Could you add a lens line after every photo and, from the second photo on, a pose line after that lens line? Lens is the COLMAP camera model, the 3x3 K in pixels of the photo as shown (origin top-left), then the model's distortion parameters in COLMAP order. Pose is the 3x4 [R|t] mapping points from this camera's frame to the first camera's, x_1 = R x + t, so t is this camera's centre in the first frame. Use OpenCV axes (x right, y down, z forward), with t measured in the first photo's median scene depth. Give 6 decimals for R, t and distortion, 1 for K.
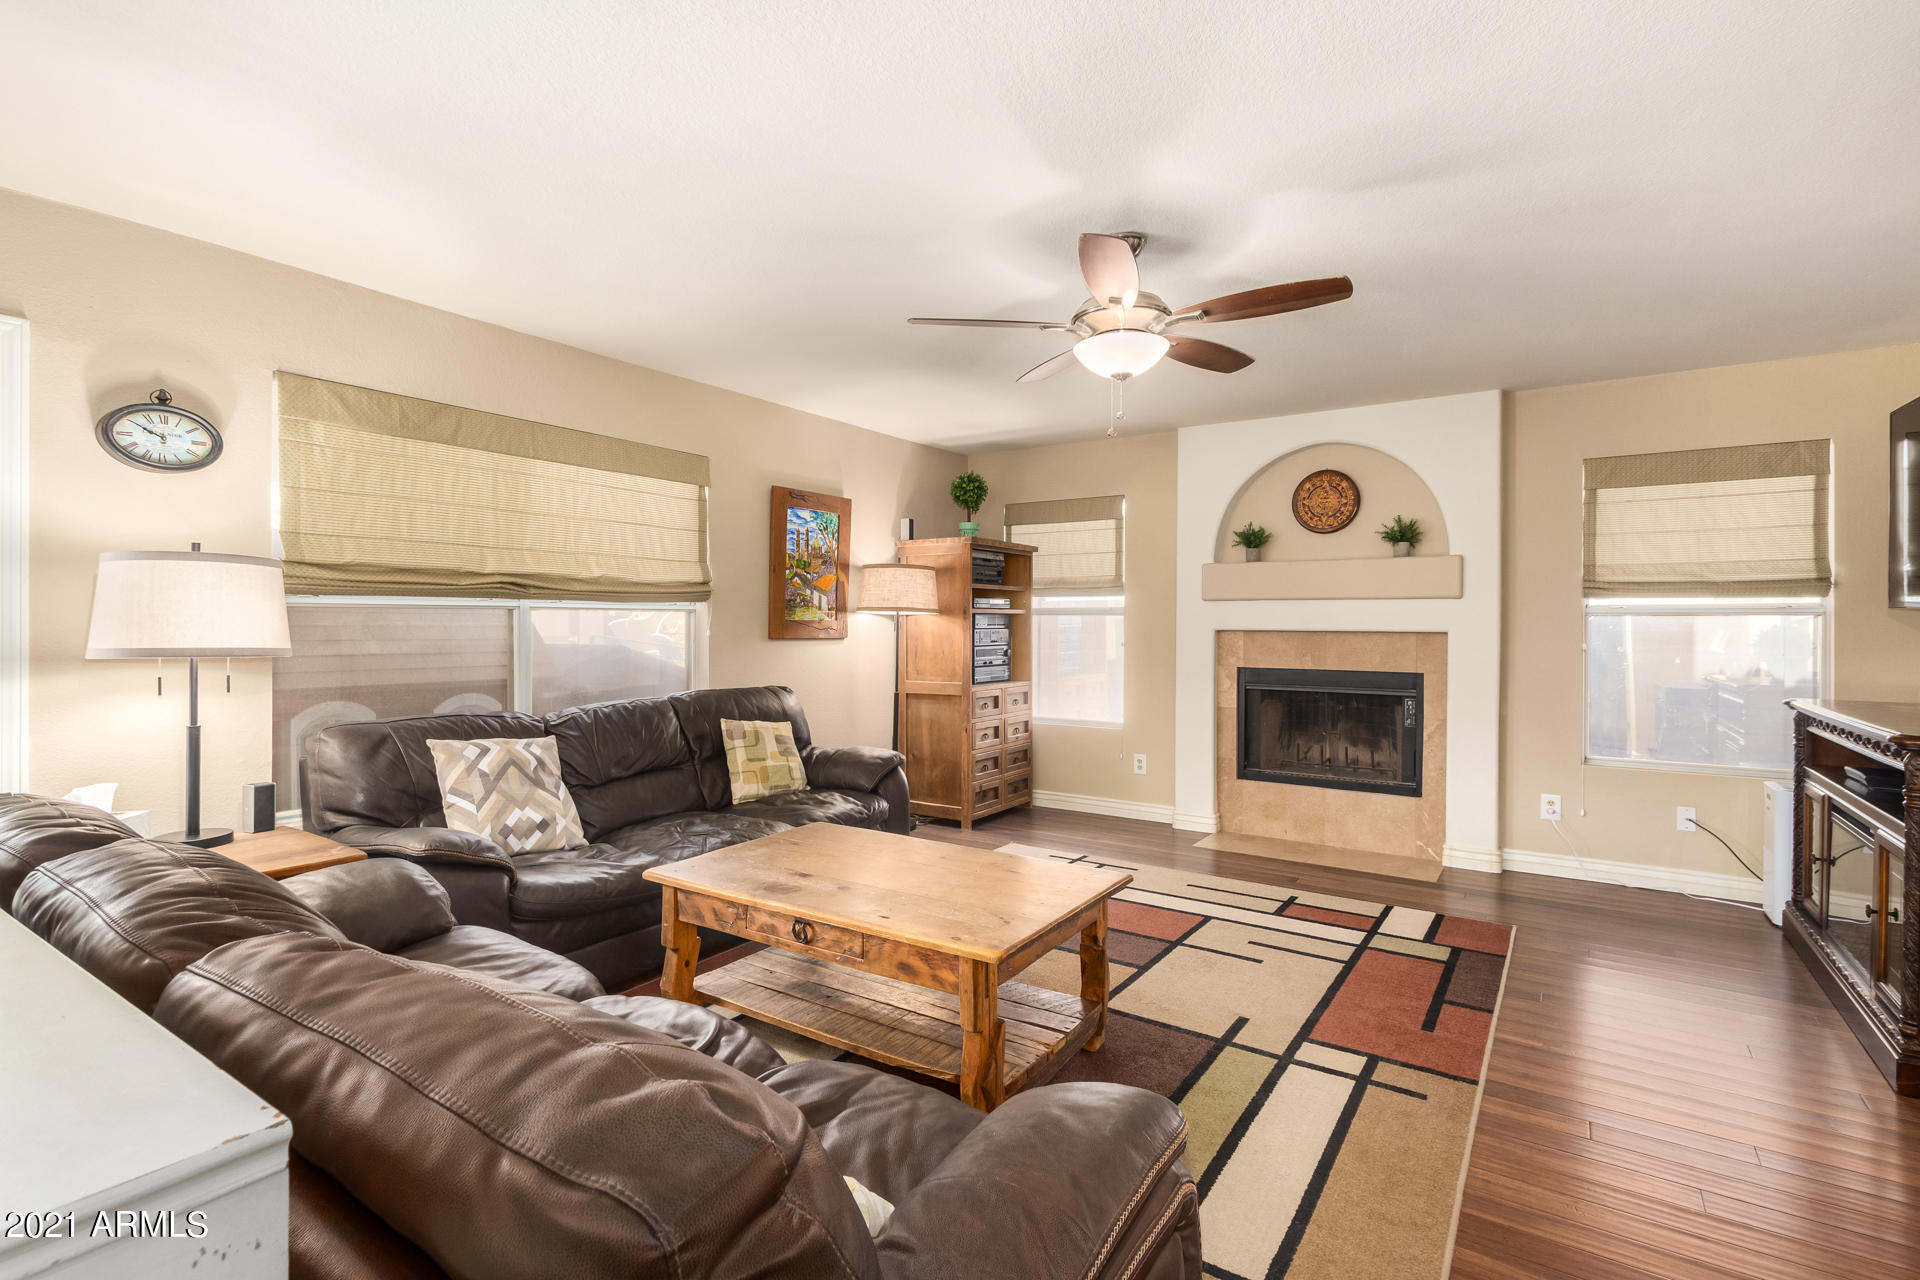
lens RADIAL K [[878.7, 0, 961.5], [0, 878.7, 628.7], [0, 0, 1]] dist [0.011309, -0.004645]
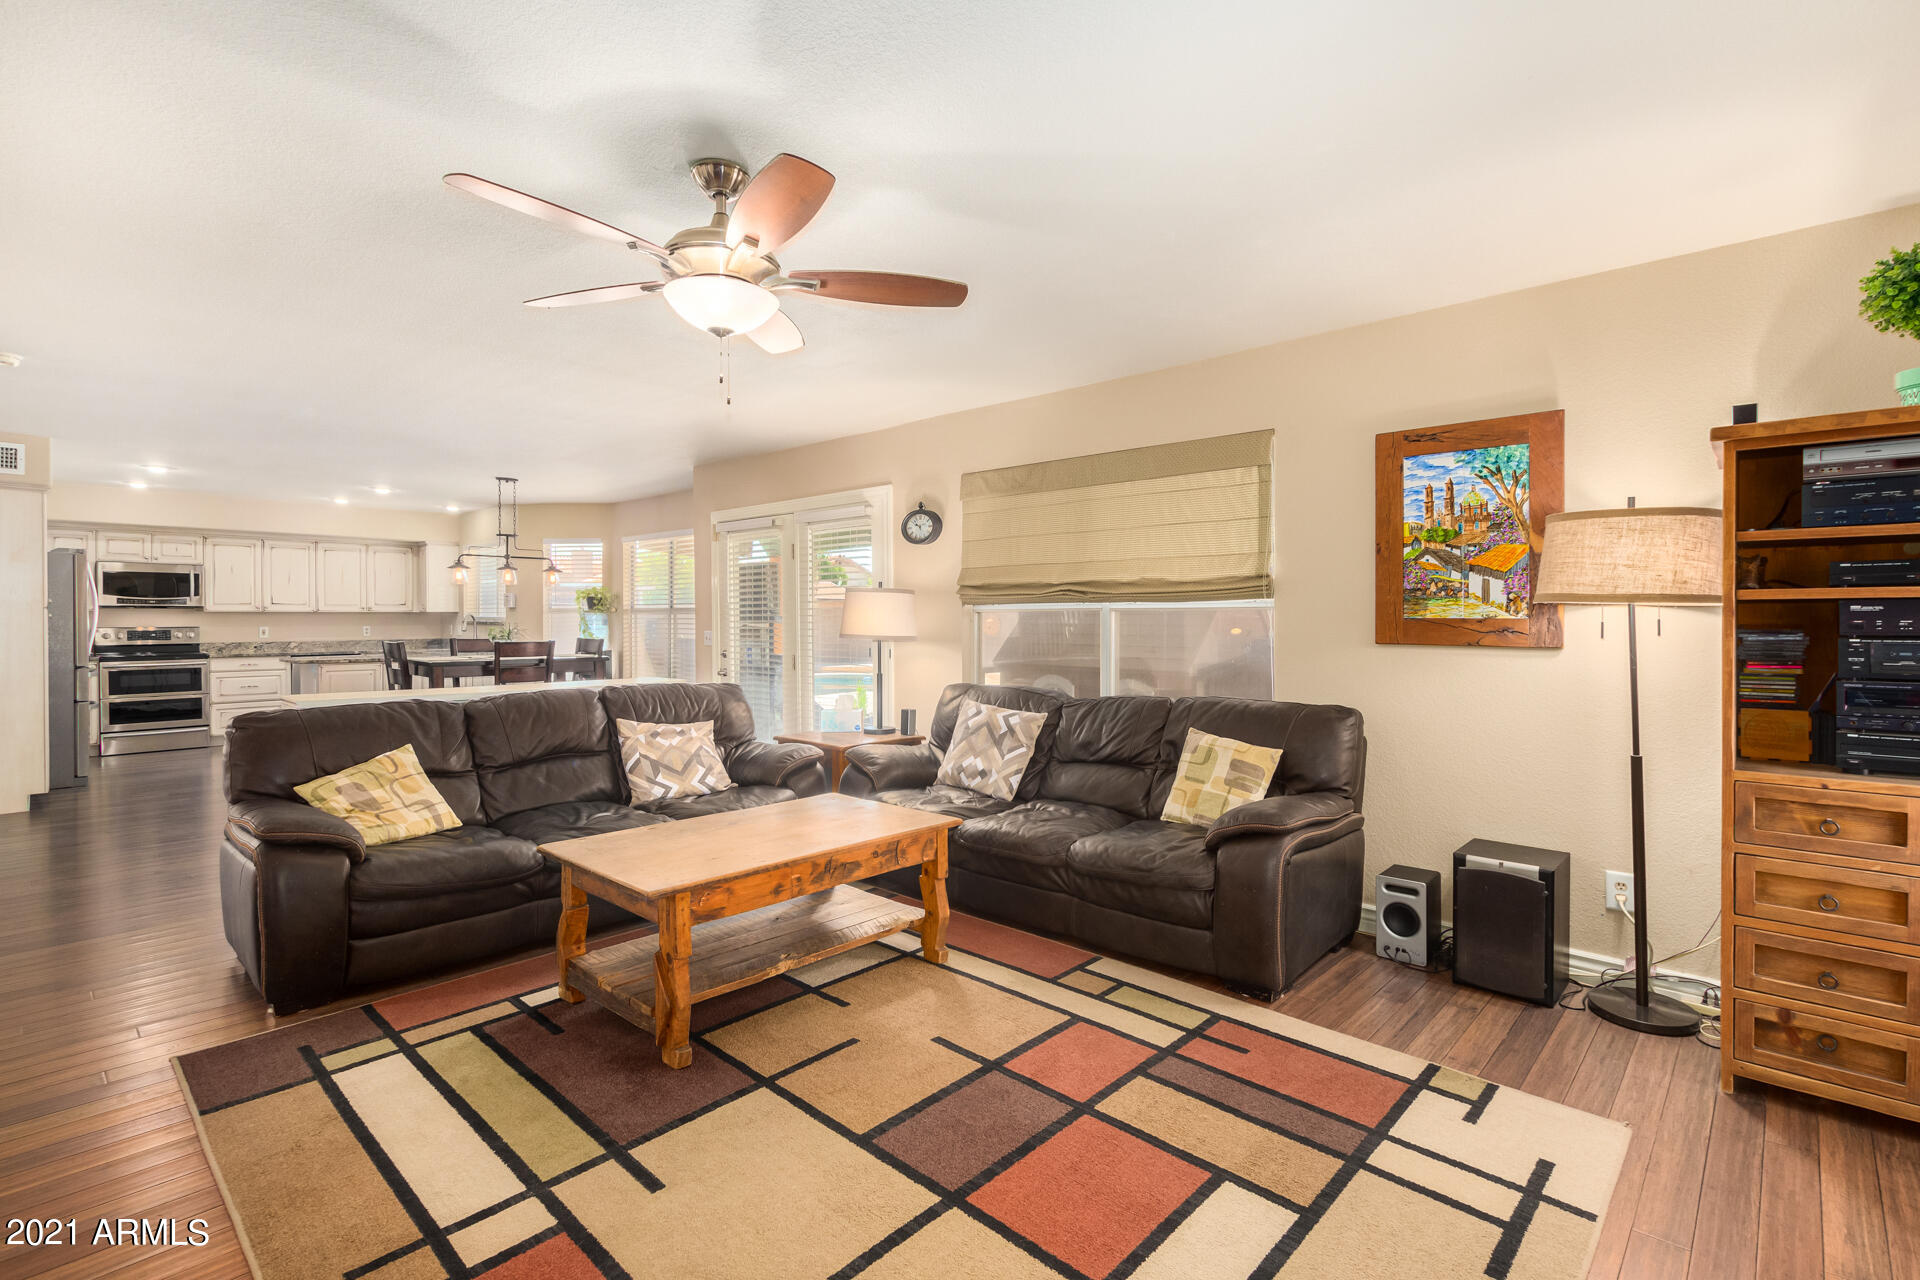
lens RADIAL K [[878.7, 0, 965.3], [0, 878.7, 623.1], [0, 0, 1]] dist [0.011309, -0.004645]
pose [[-0.135465, 0.000409, -0.990782, 0.547447], [-0.007811, 0.999968, 0.001480, -0.004286], [0.990751, 0.007940, -0.135457, 0.745020]]
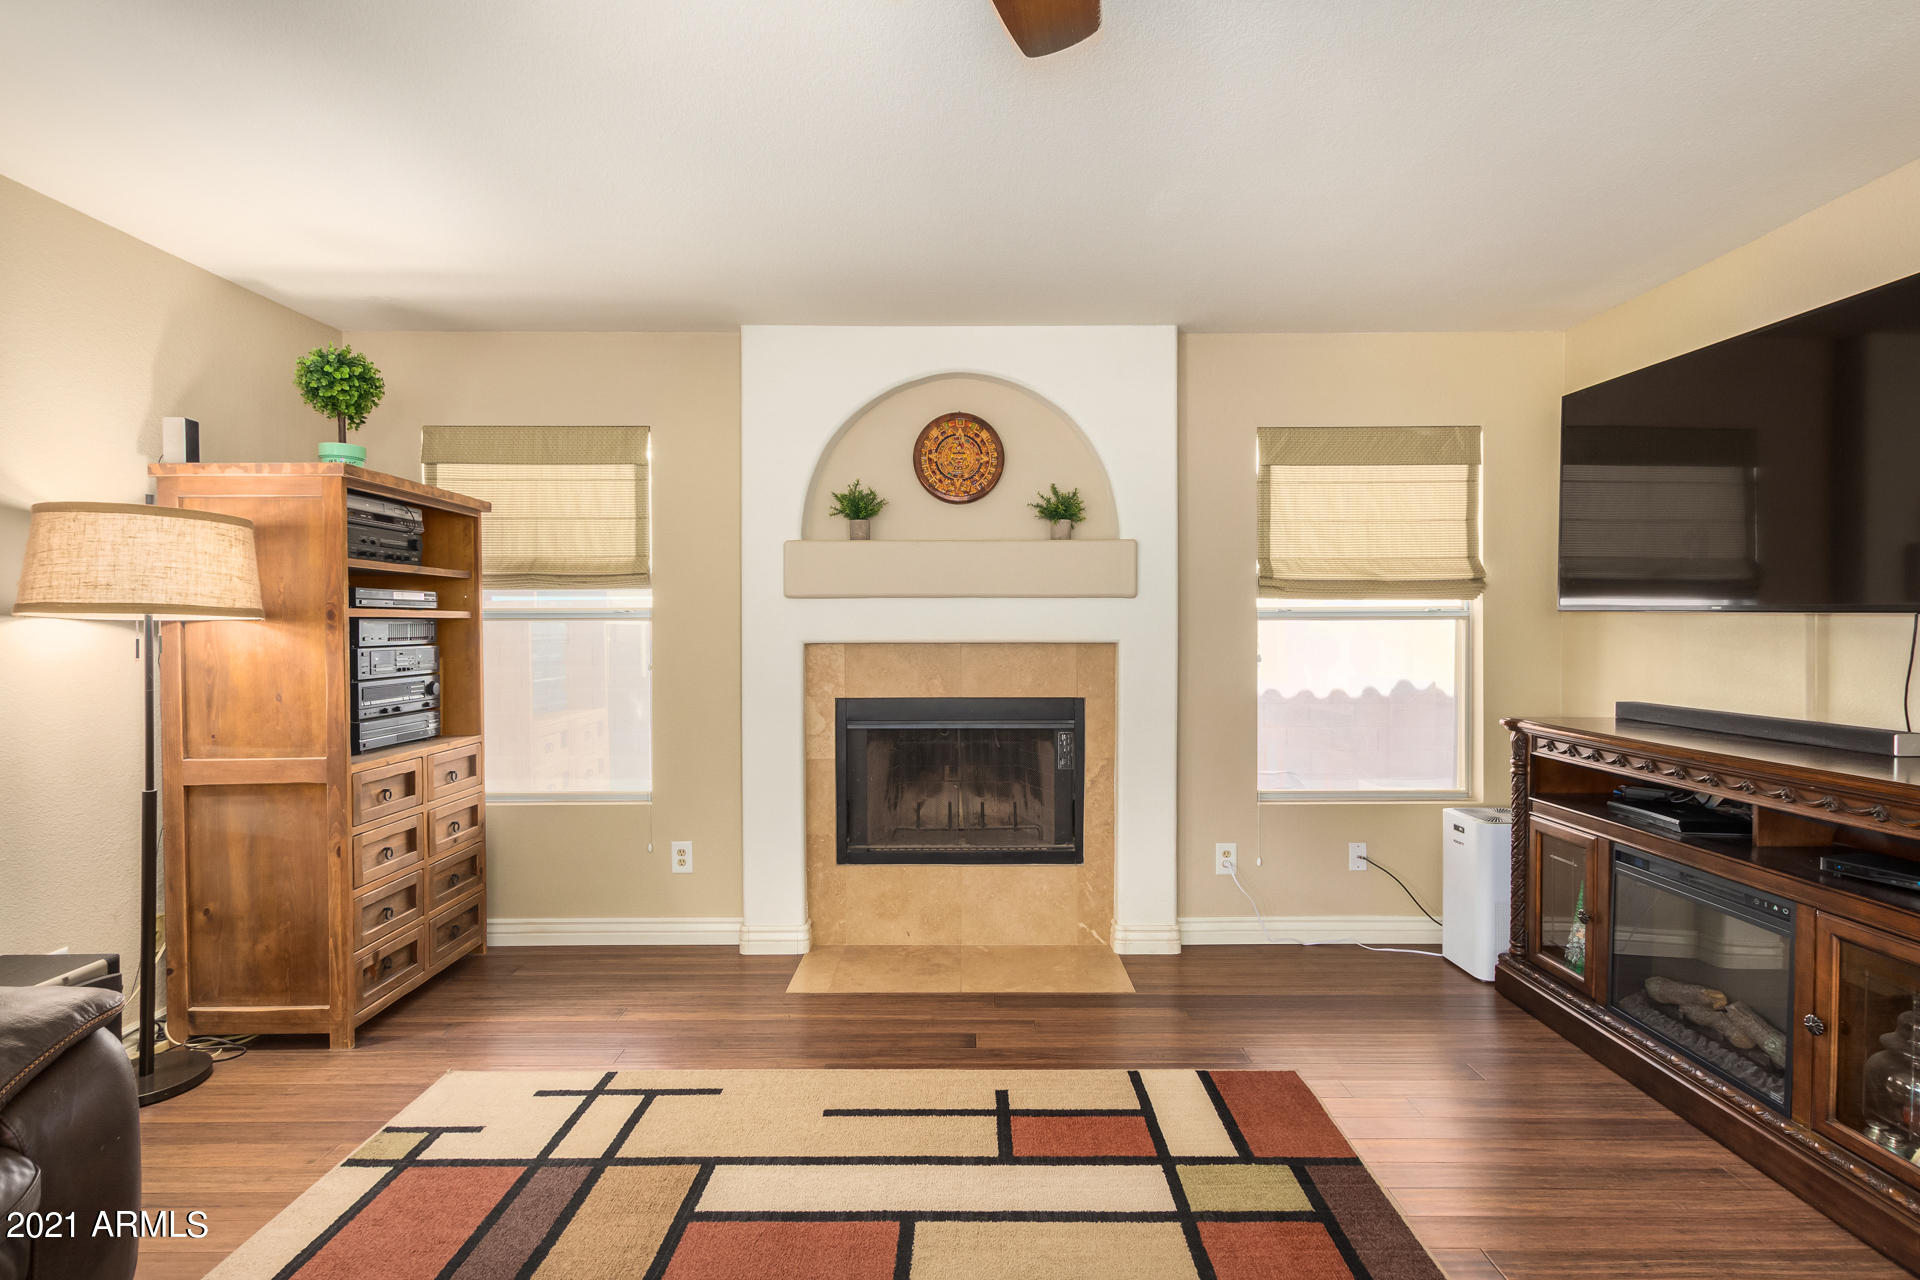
lens RADIAL K [[878.7, 0, 963.1], [0, 878.7, 640.3], [0, 0, 1]] dist [0.011309, -0.004645]
pose [[0.827957, -0.014864, 0.560595, 0.021531], [0.010320, 0.999883, 0.011269, -0.007121], [-0.560697, -0.003545, 0.828013, 0.423411]]
